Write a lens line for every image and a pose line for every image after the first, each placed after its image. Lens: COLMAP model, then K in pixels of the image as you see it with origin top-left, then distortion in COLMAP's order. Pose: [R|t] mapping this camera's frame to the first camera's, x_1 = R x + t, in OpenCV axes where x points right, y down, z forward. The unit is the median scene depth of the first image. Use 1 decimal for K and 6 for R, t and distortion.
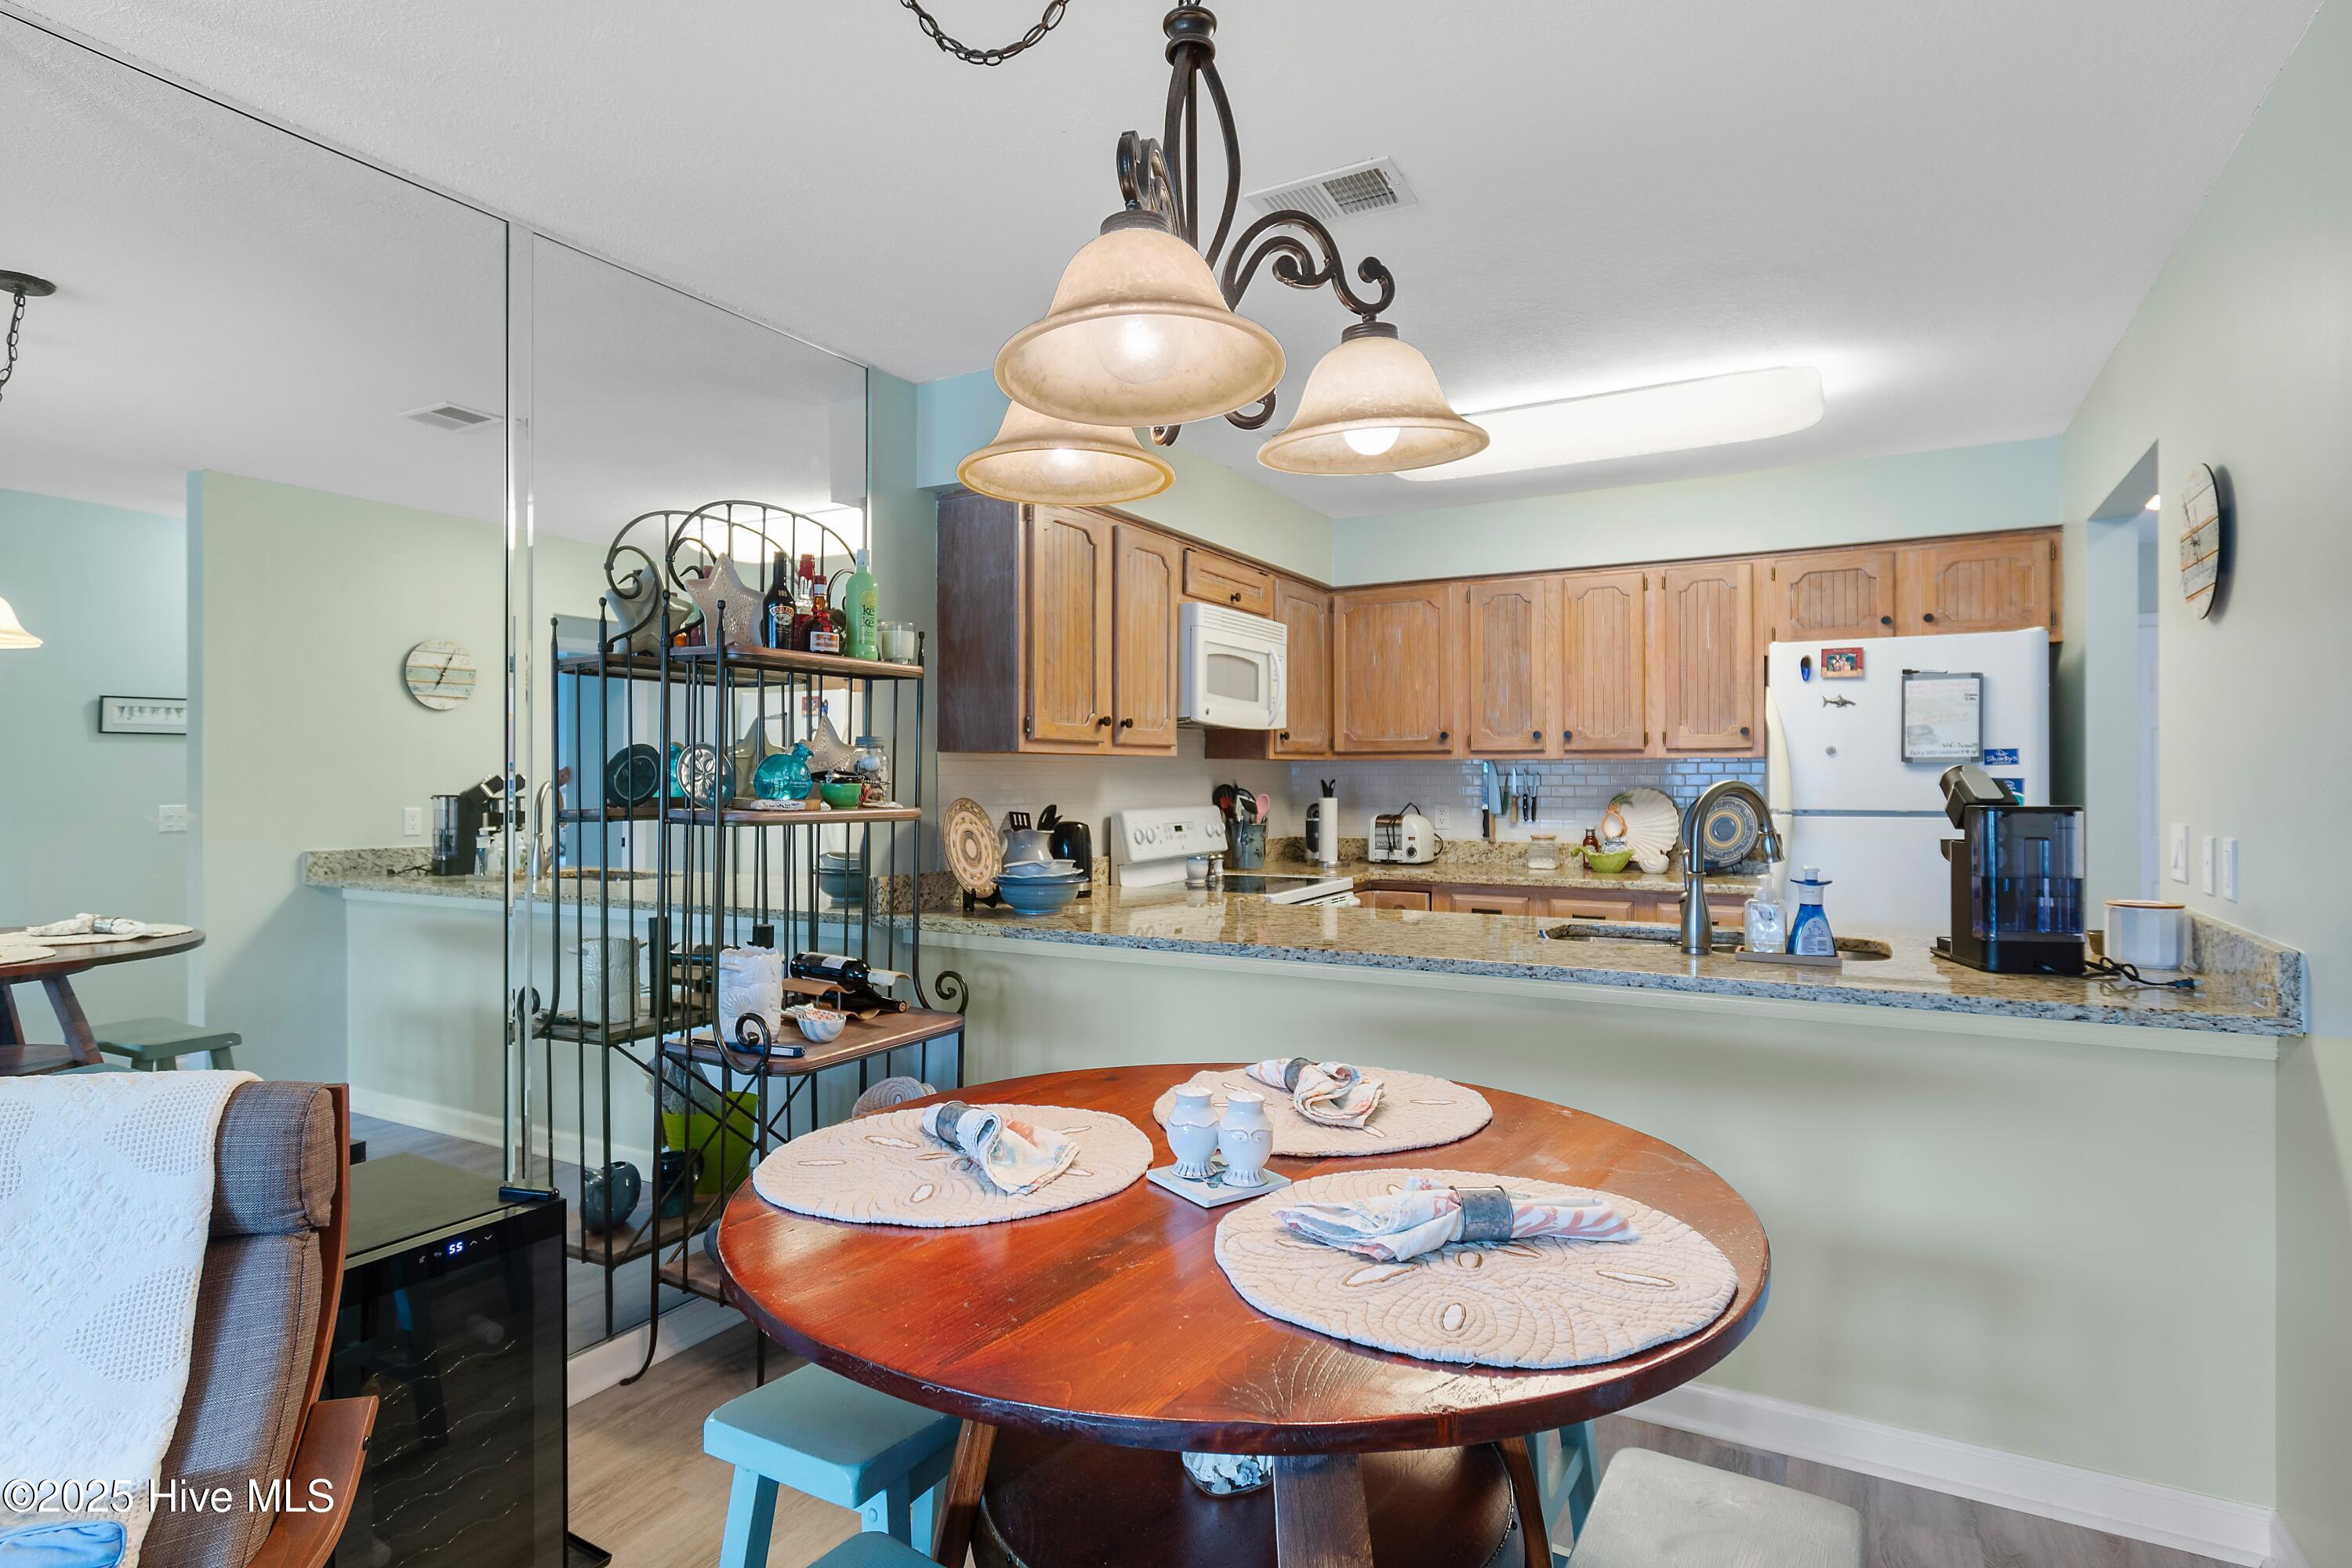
lens RADIAL K [[1214.5, 0, 1141.5], [0, 1214.5, 777.3], [0, 0, 1]] dist [-0.004475, -0.003019]
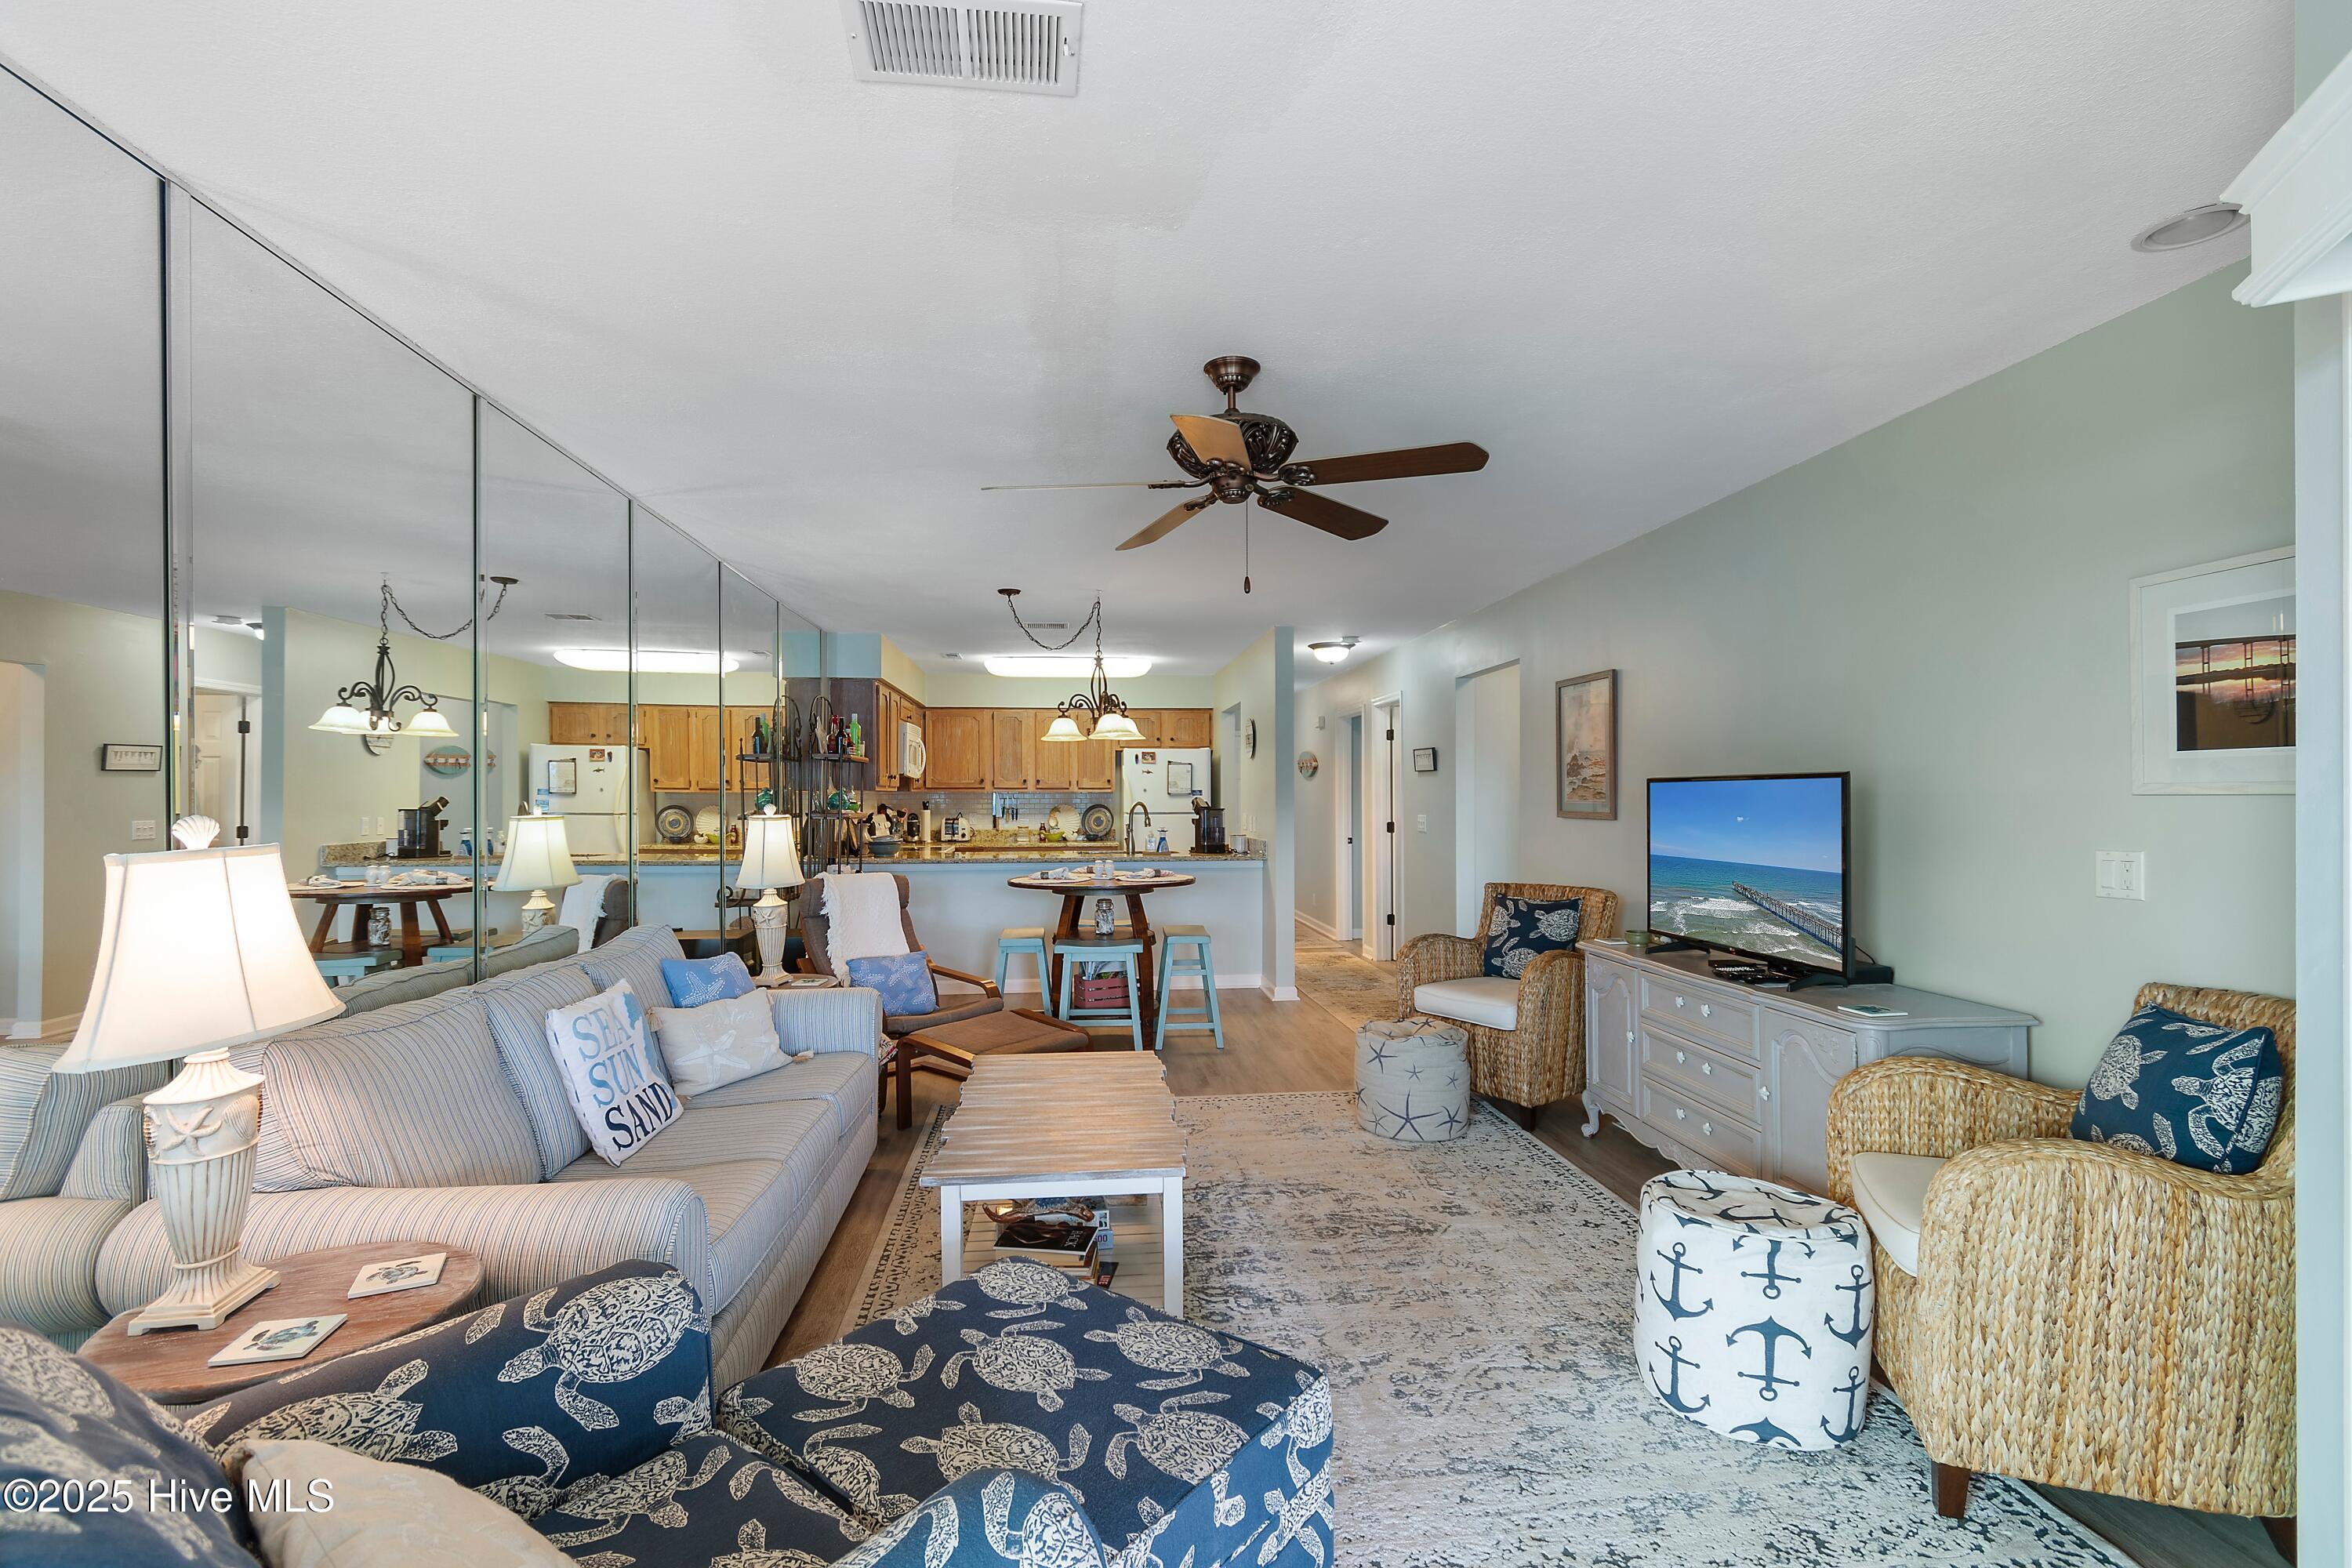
lens RADIAL K [[1047.8, 0, 1179.6], [0, 1047.8, 803.1], [0, 0, 1]] dist [0.006090, -0.002959]
pose [[0.797565, -0.003567, 0.603223, -0.865577], [0.000201, 0.999984, 0.005649, -0.007167], [-0.603233, -0.004384, 0.797553, -1.006344]]
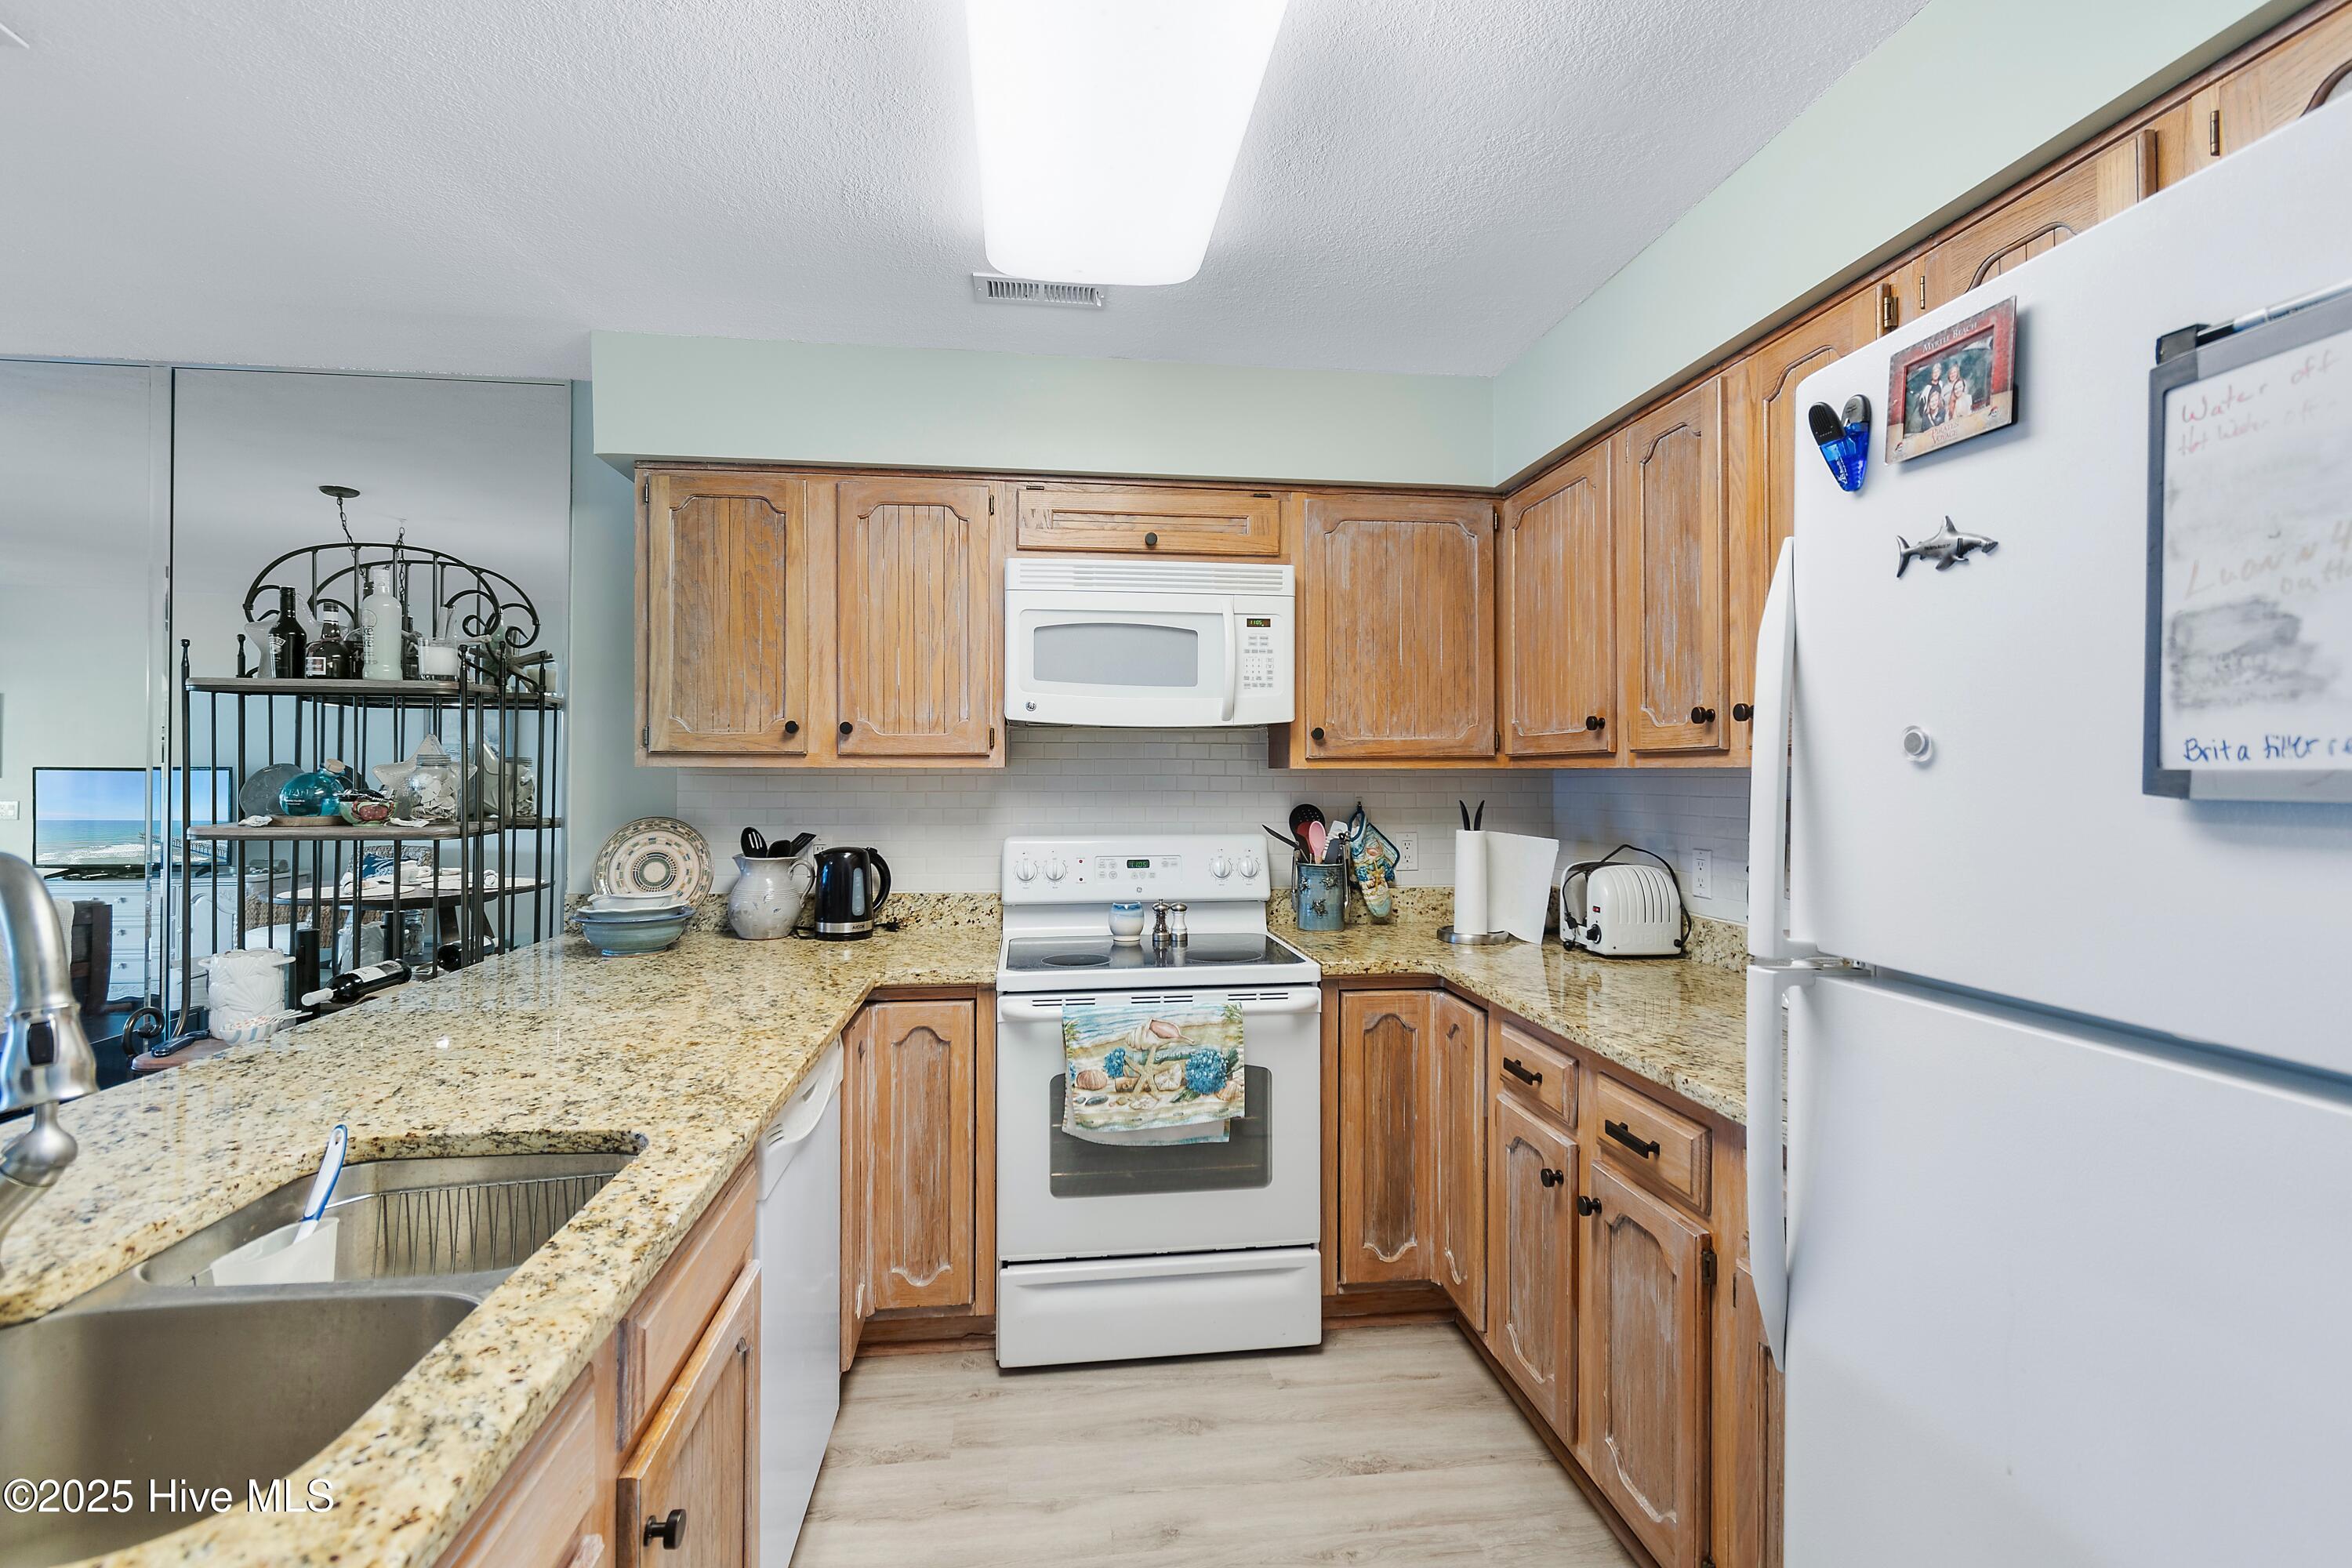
lens RADIAL K [[1047.8, 0, 1160.8], [0, 1047.8, 763.8], [0, 0, 1]] dist [0.006090, -0.002959]
pose [[0.606412, -0.005357, -0.795133, 0.739627], [-0.003394, 0.999951, -0.009325, -0.017298], [0.795144, 0.008353, 0.606364, 0.842304]]
